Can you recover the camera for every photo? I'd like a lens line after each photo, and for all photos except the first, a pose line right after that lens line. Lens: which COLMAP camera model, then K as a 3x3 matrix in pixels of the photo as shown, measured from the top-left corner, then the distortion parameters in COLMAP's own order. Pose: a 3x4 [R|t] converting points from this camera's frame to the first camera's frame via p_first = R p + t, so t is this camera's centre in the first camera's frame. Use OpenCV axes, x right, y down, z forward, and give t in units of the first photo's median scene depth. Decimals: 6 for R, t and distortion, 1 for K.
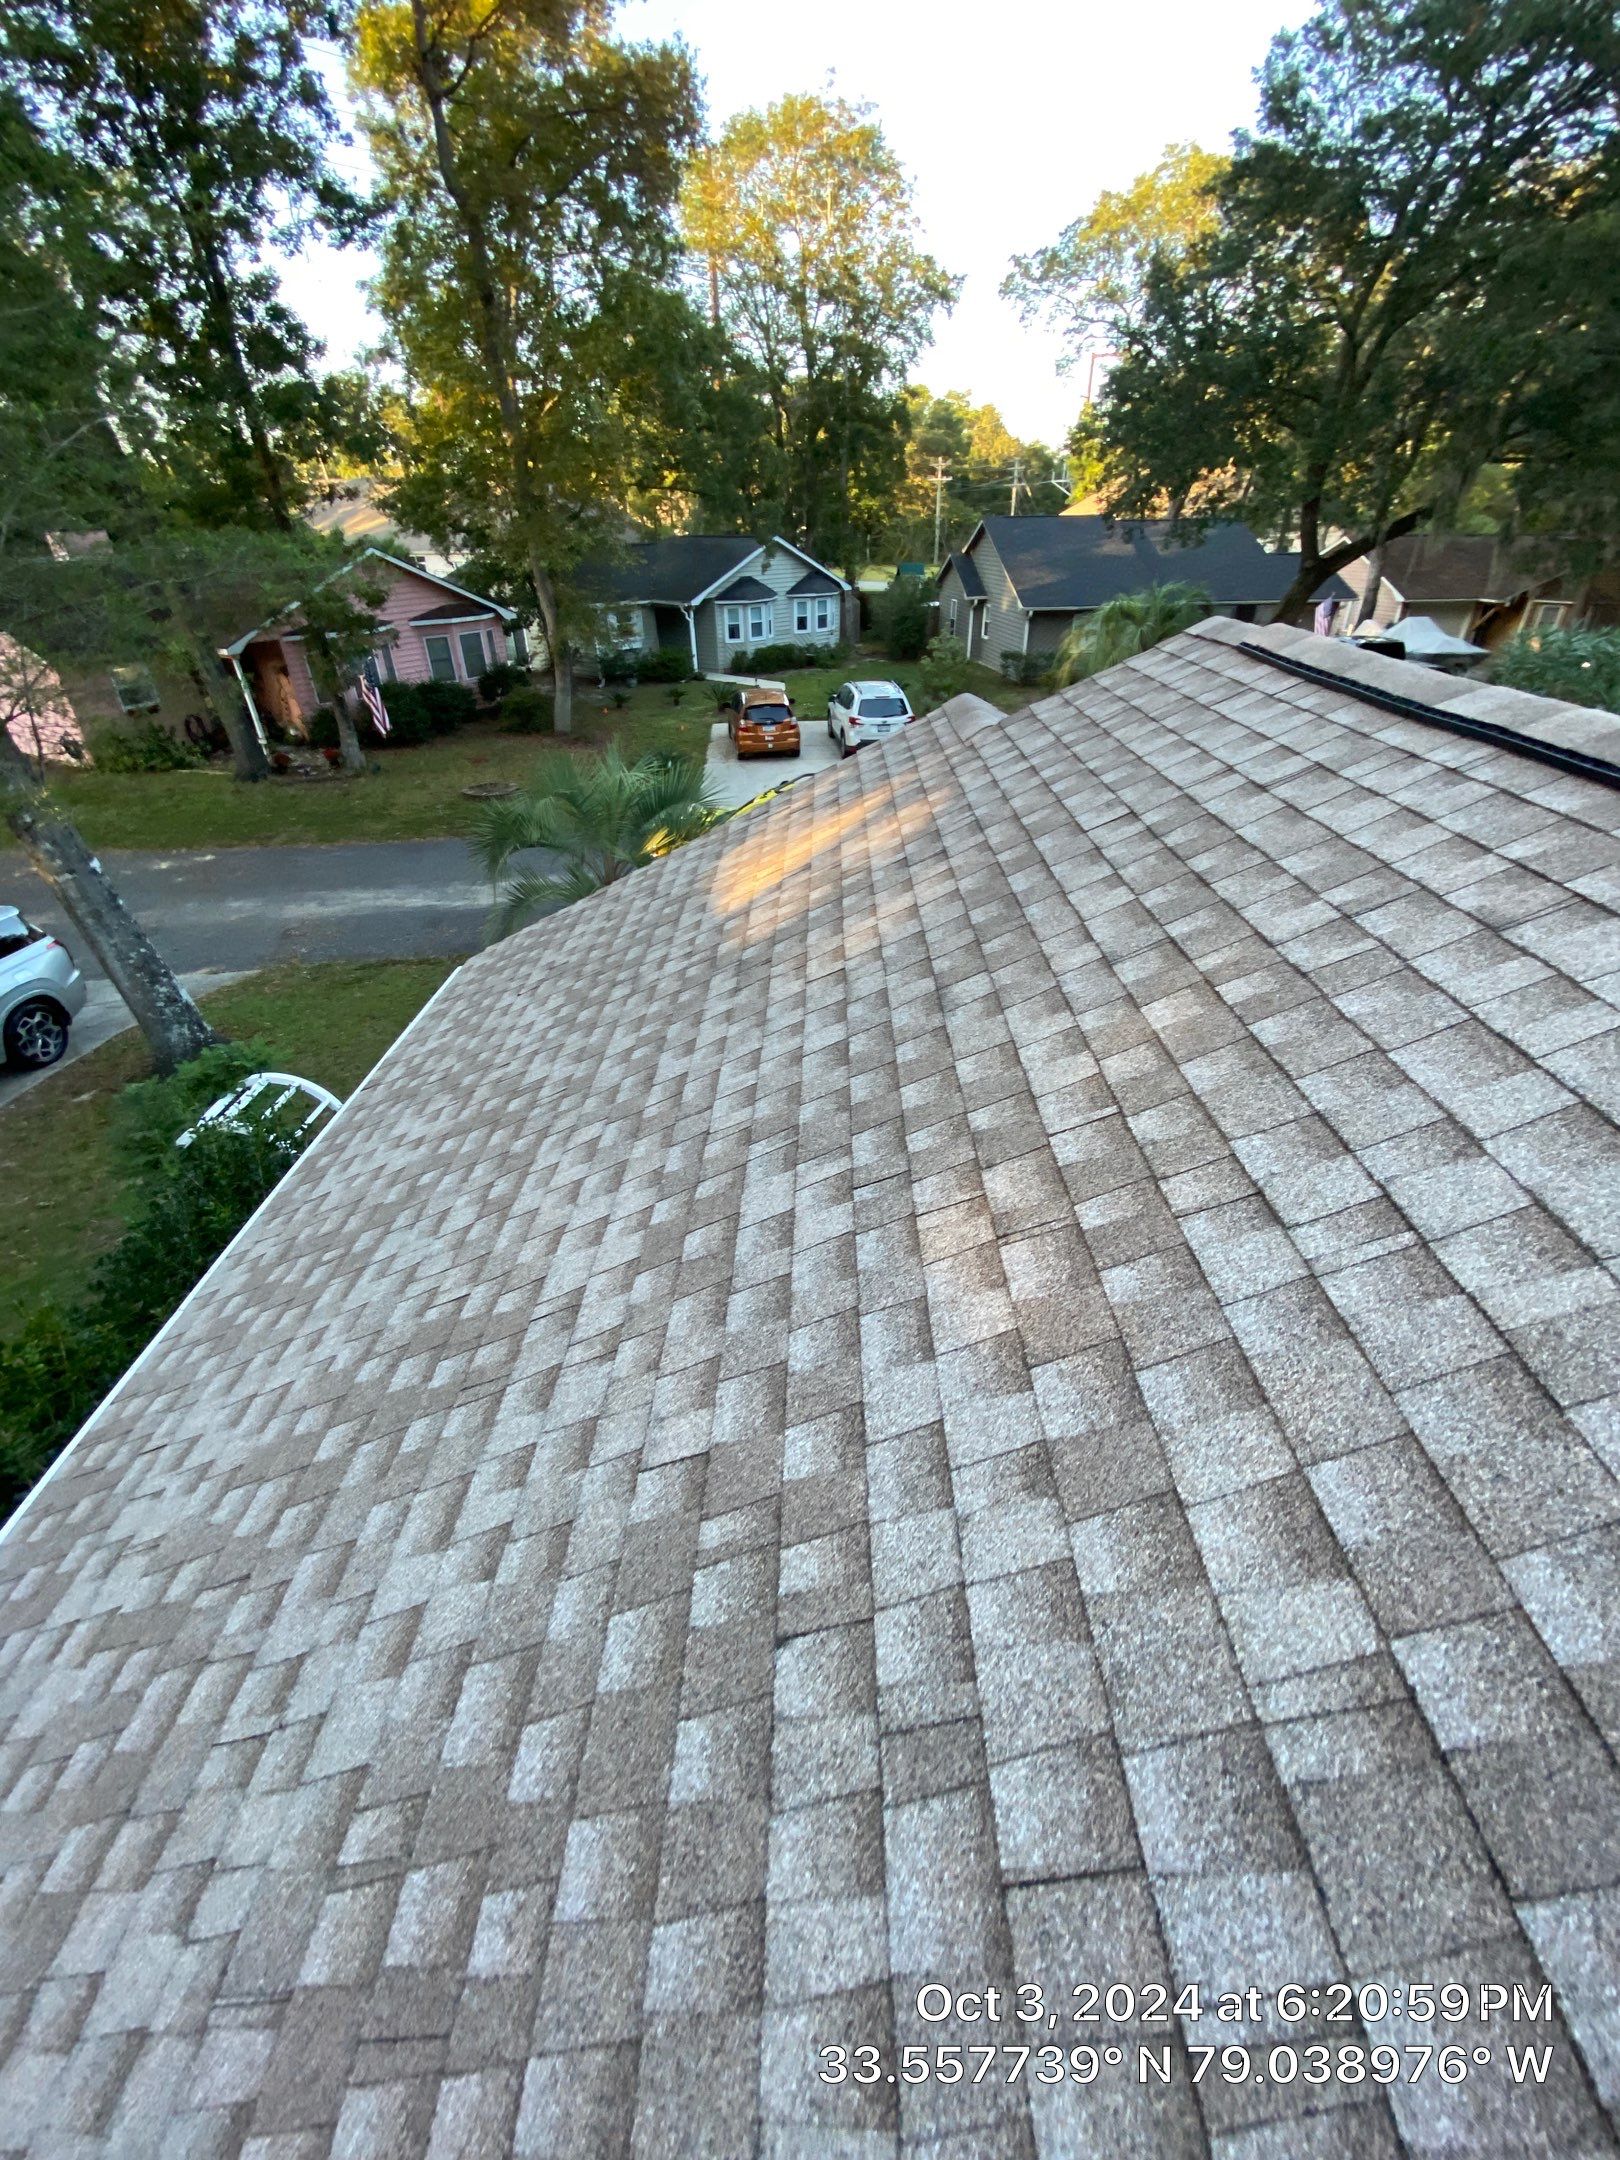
lens RADIAL K [[887.1, 0, 807.5], [0, 887.1, 1063.7], [0, 0, 1]] dist [0.027121, -0.023687]
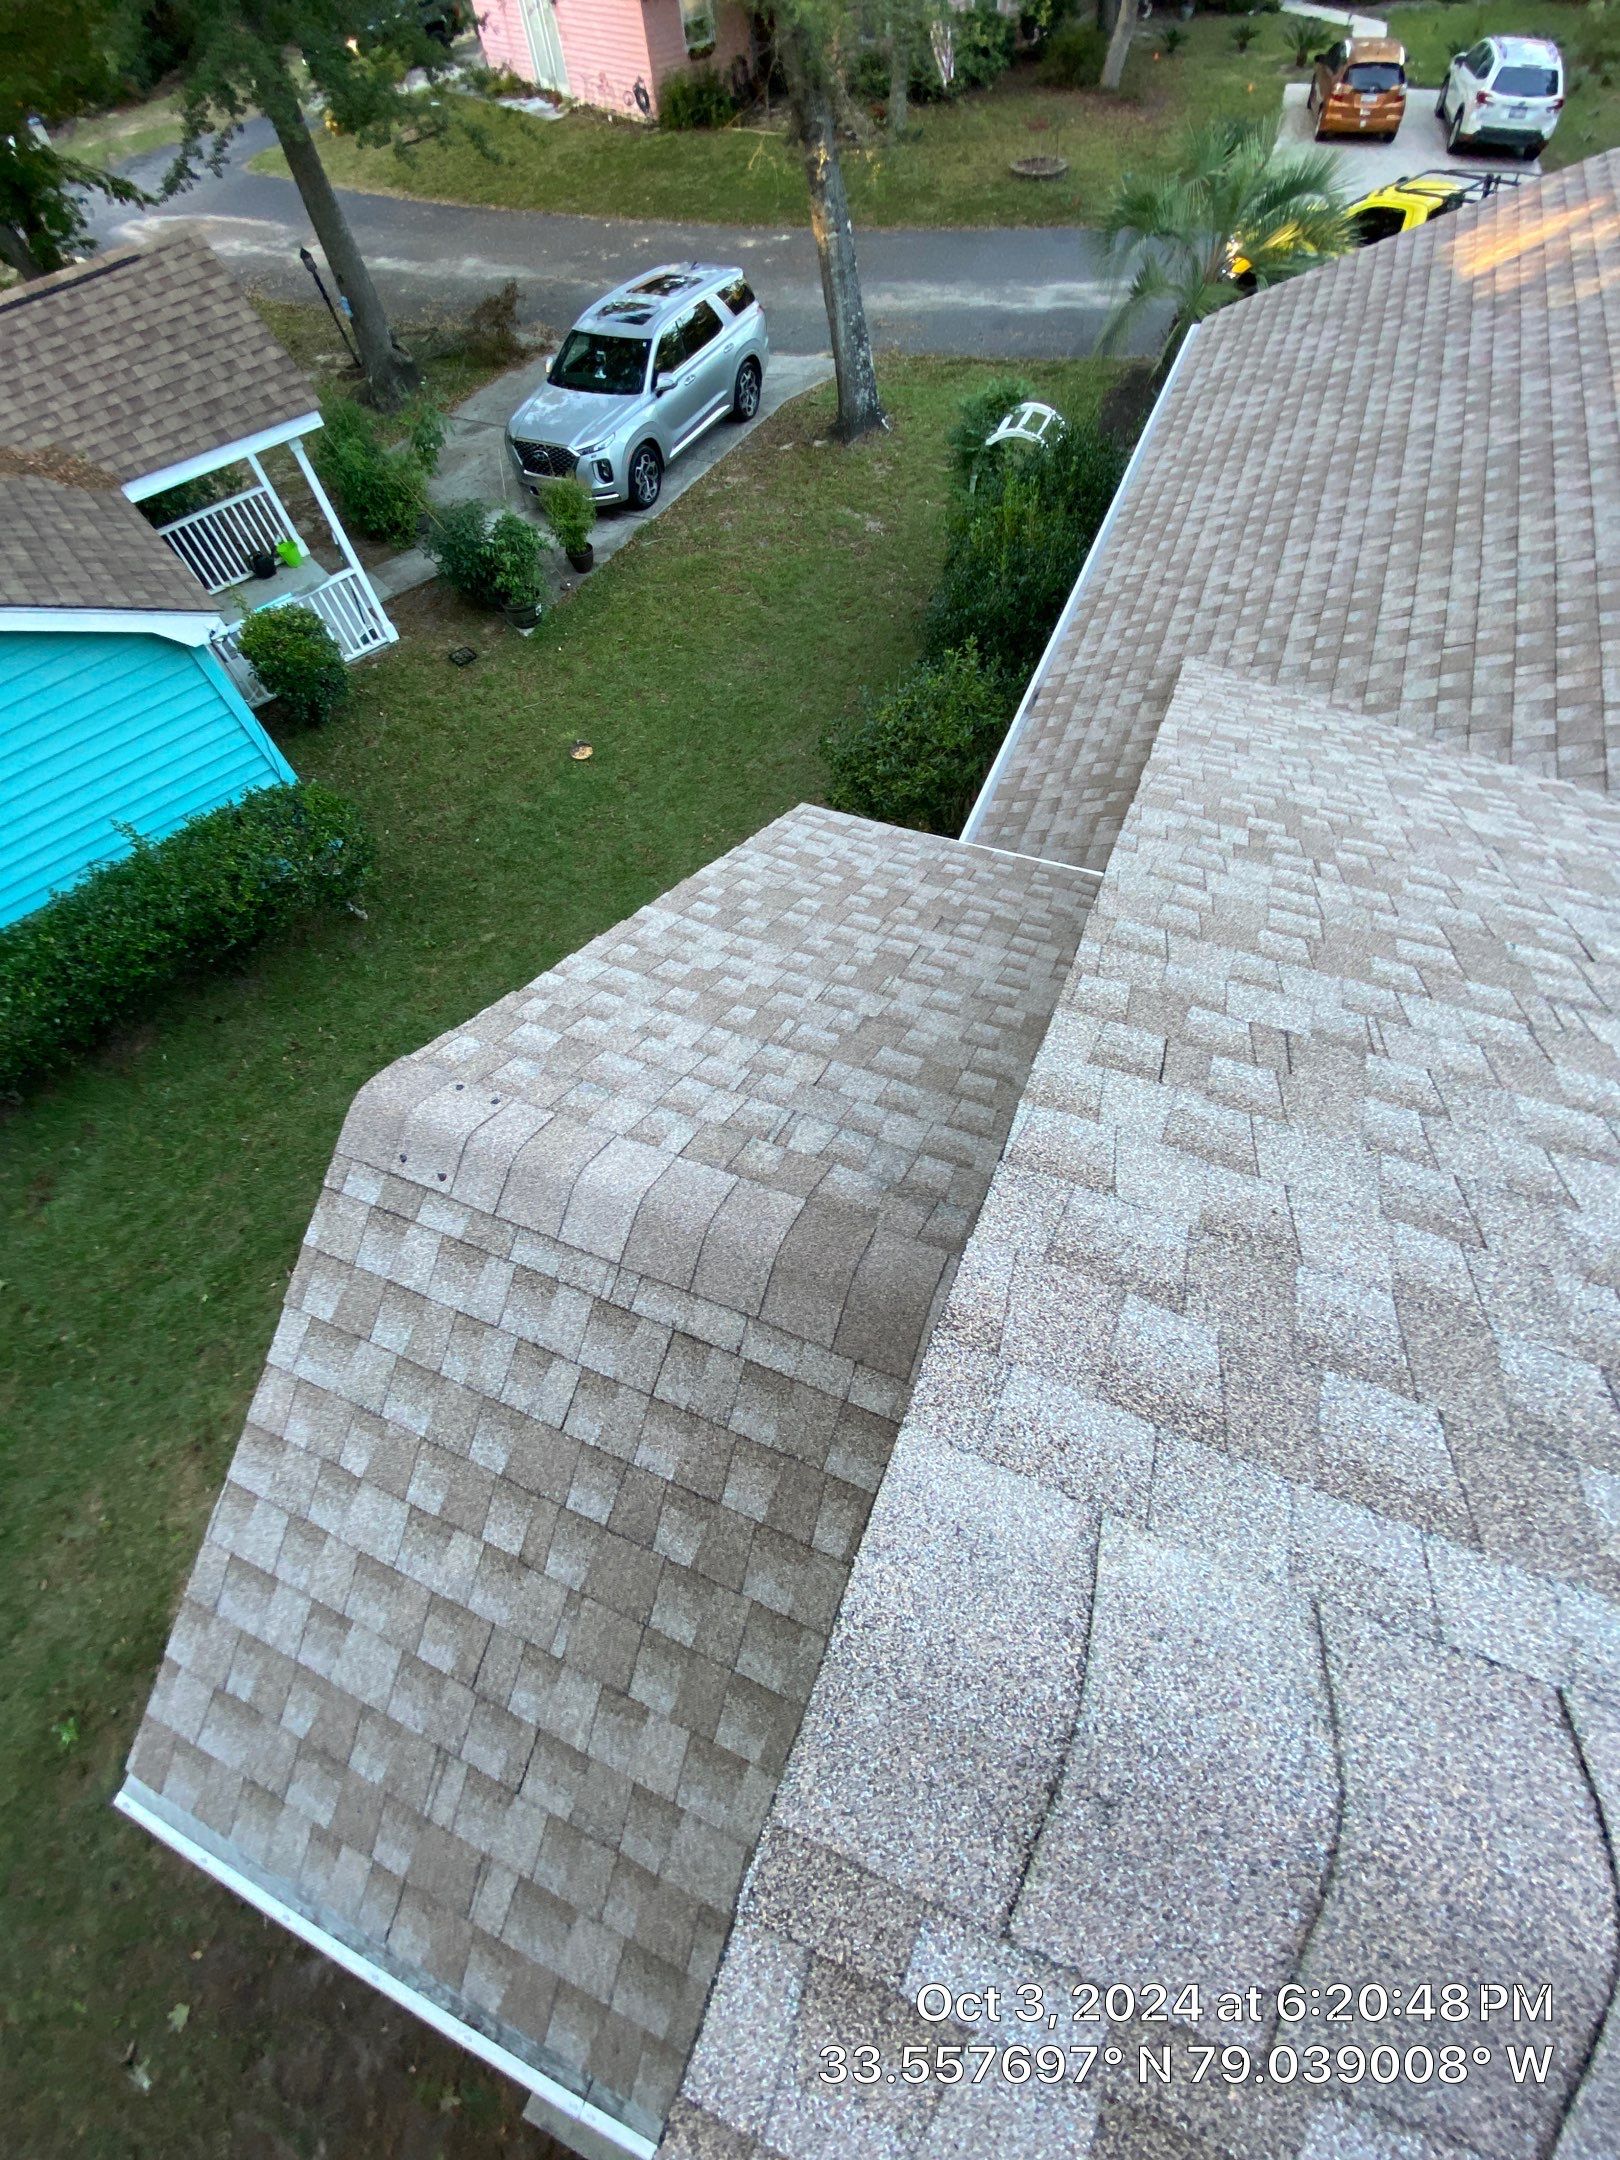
lens RADIAL K [[888.7, 0, 812.4], [0, 888.7, 1084.8], [0, 0, 1]] dist [-0.002041, -0.011206]
pose [[0.928273, 0.288922, -0.234163, -0.071452], [-0.139659, 0.854378, 0.500534, 0.080329], [0.344679, -0.431929, 0.833447, -0.232867]]
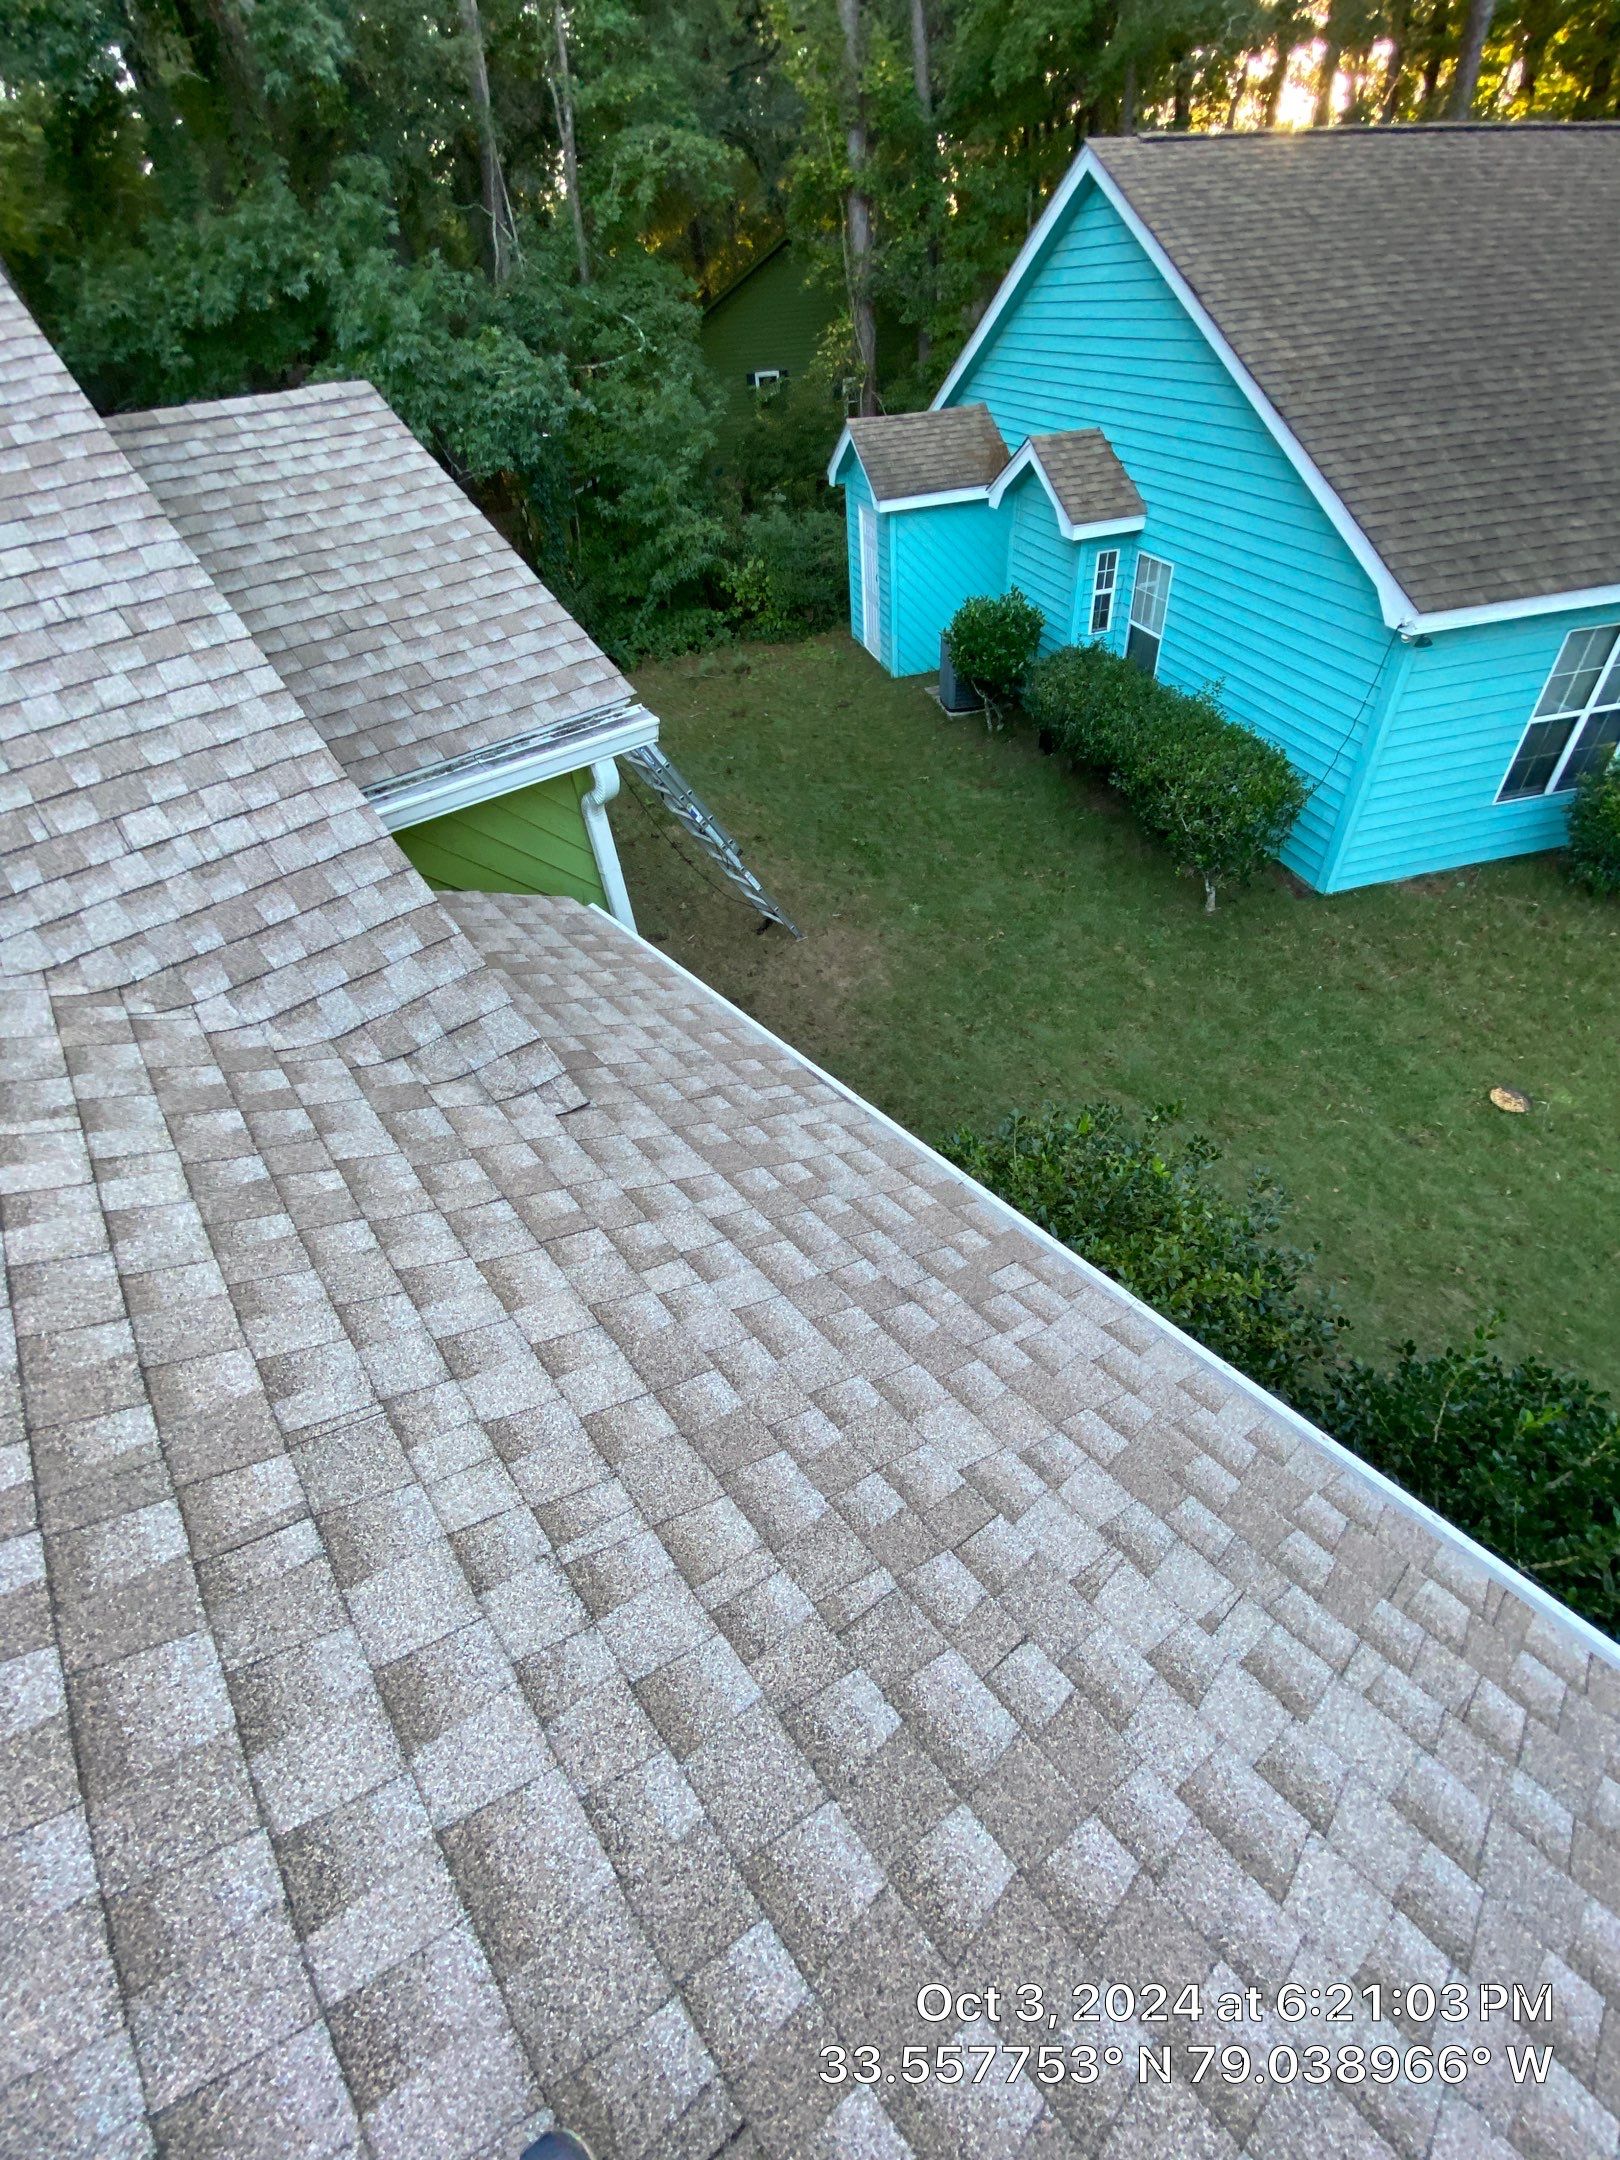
lens RADIAL K [[875.3, 0, 813.1], [0, 875.3, 1081.9], [0, 0, 1]] dist [0.010494, -0.017314]
pose [[-0.755347, 0.496866, -0.427287, -0.043813], [-0.253100, 0.380241, 0.889583, -0.019174], [0.604475, 0.780090, -0.161457, 0.066608]]
